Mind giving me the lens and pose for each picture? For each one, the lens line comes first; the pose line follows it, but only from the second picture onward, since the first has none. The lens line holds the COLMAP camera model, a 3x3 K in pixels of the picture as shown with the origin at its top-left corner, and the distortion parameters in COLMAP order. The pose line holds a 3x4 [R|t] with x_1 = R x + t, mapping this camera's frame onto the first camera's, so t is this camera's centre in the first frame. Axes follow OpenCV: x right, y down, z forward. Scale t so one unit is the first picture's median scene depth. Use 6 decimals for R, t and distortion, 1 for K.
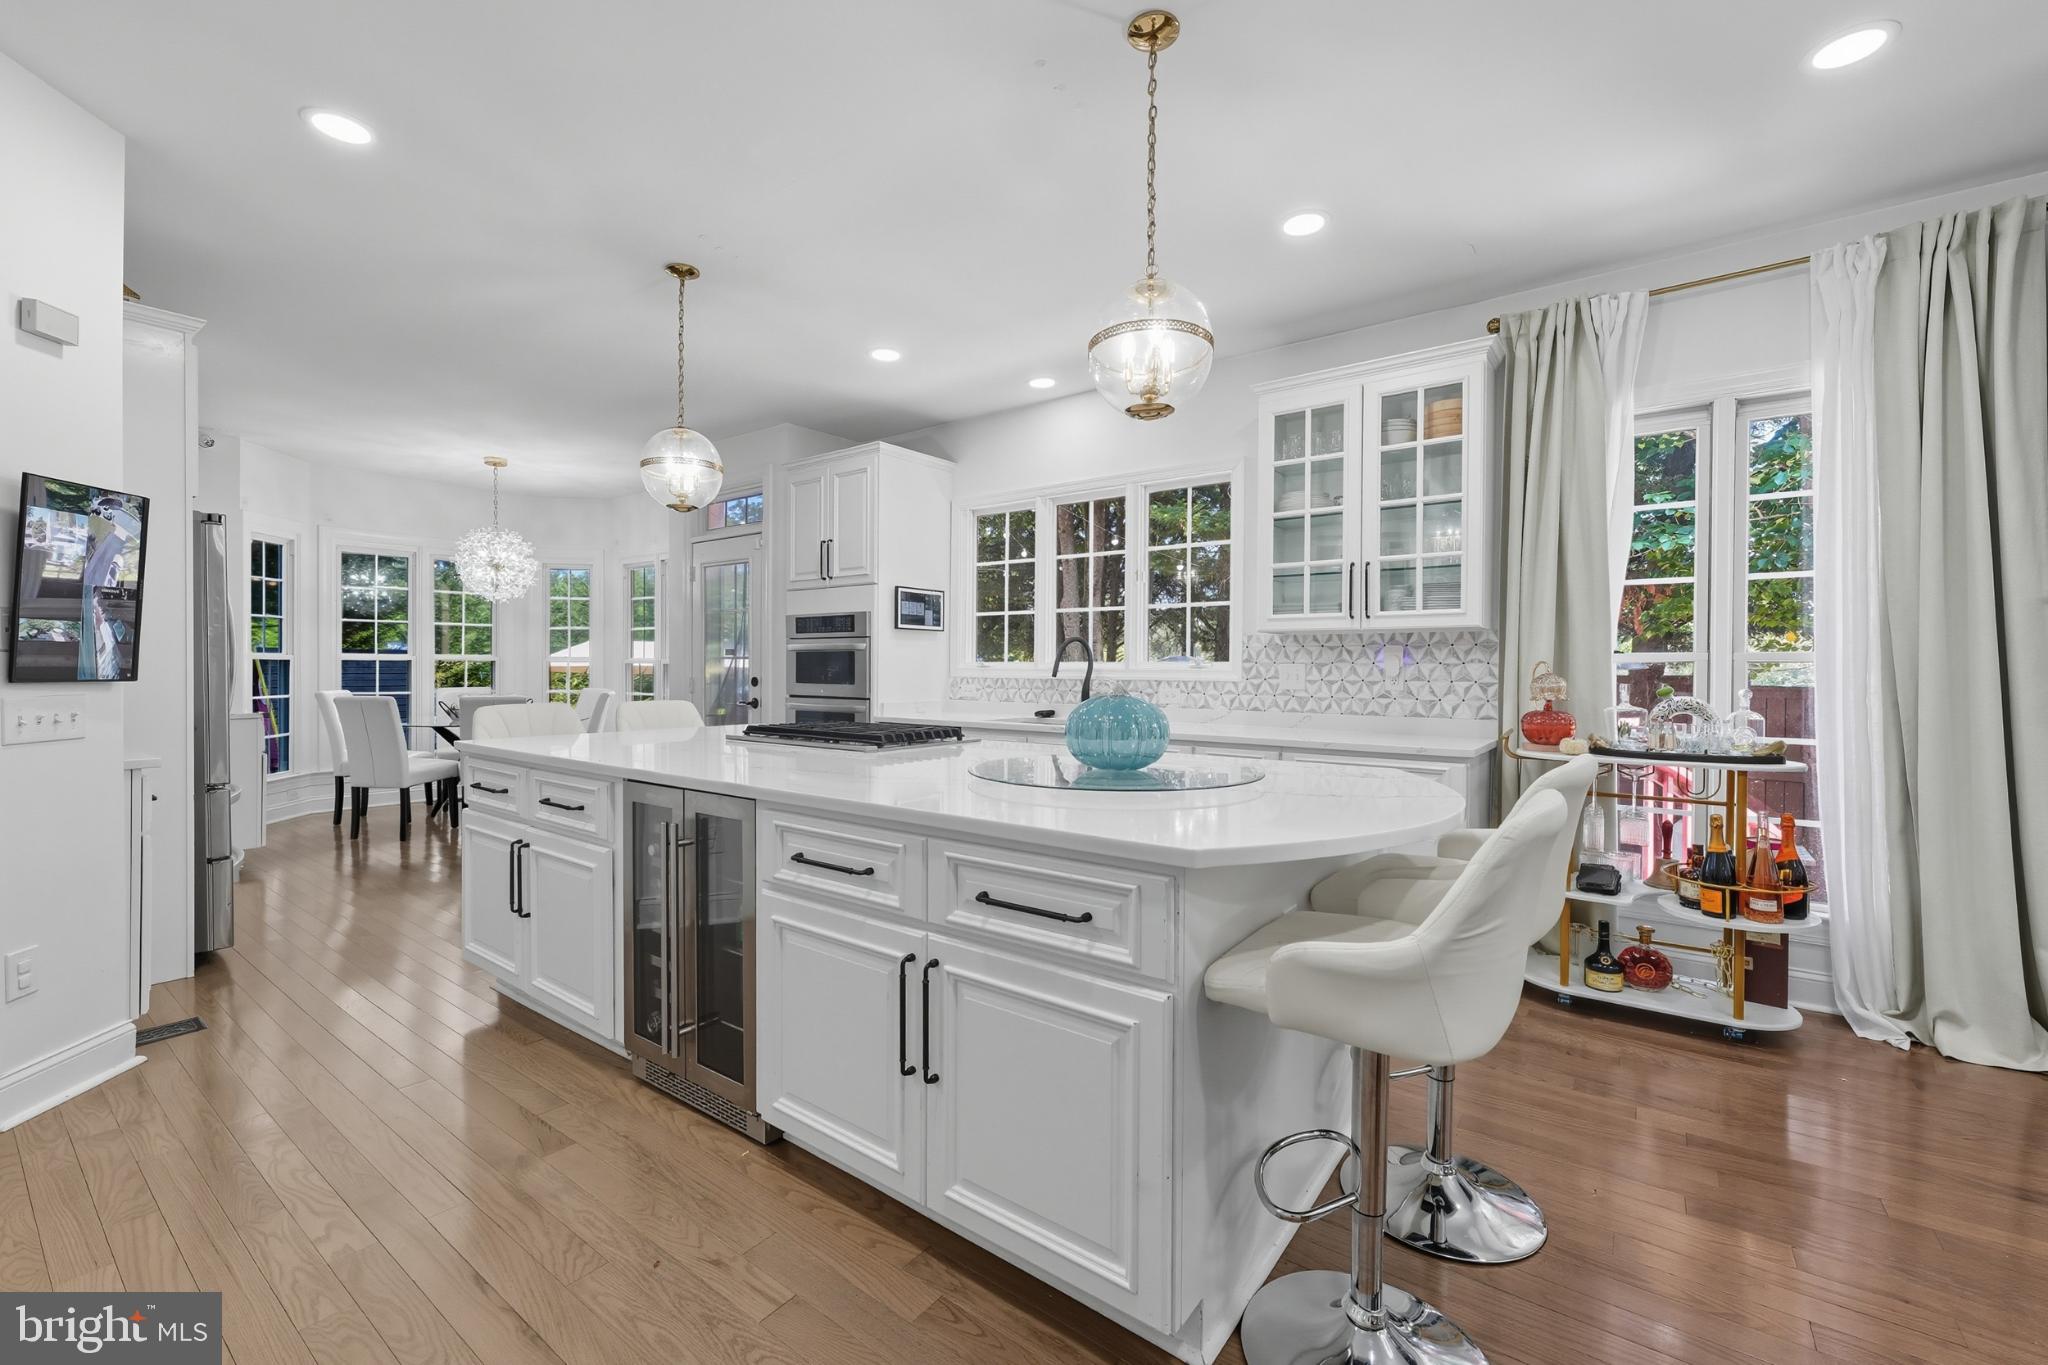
lens RADIAL K [[841.3, 0, 1021.6], [0, 841.3, 670.0], [0, 0, 1]] dist [-0.001236, -0.000188]
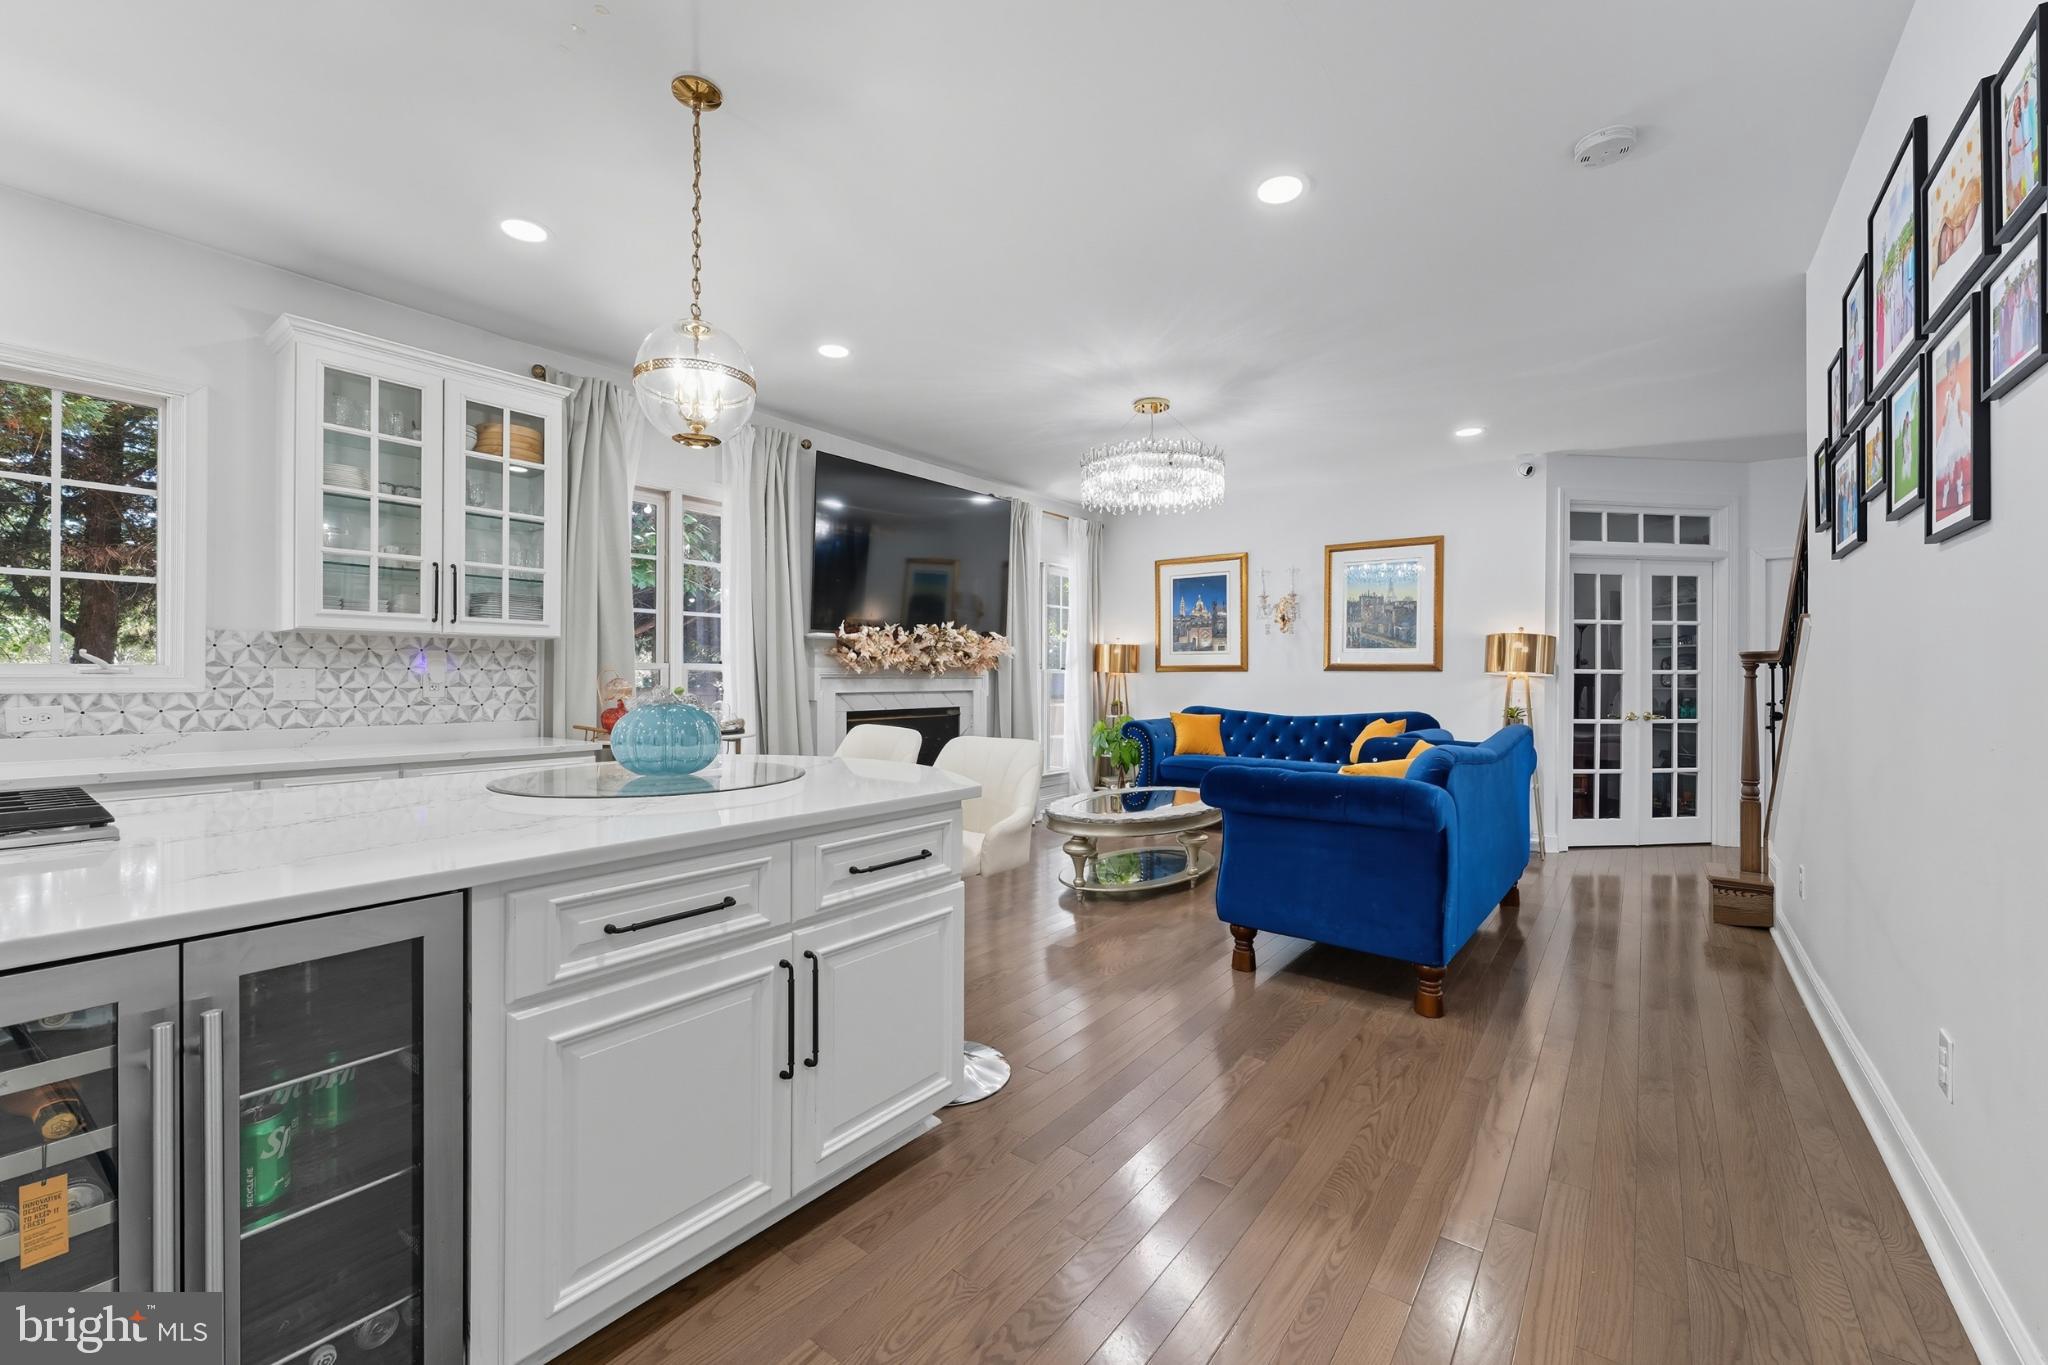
lens RADIAL K [[831.8, 0, 1023.6], [0, 831.8, 668.7], [0, 0, 1]] dist [-0.001027, -0.000354]
pose [[-0.000506, 0.004701, 0.999989, -0.520039], [-0.000805, 0.999989, -0.004701, -0.004416], [-1.000000, -0.000807, -0.000503, 0.325341]]
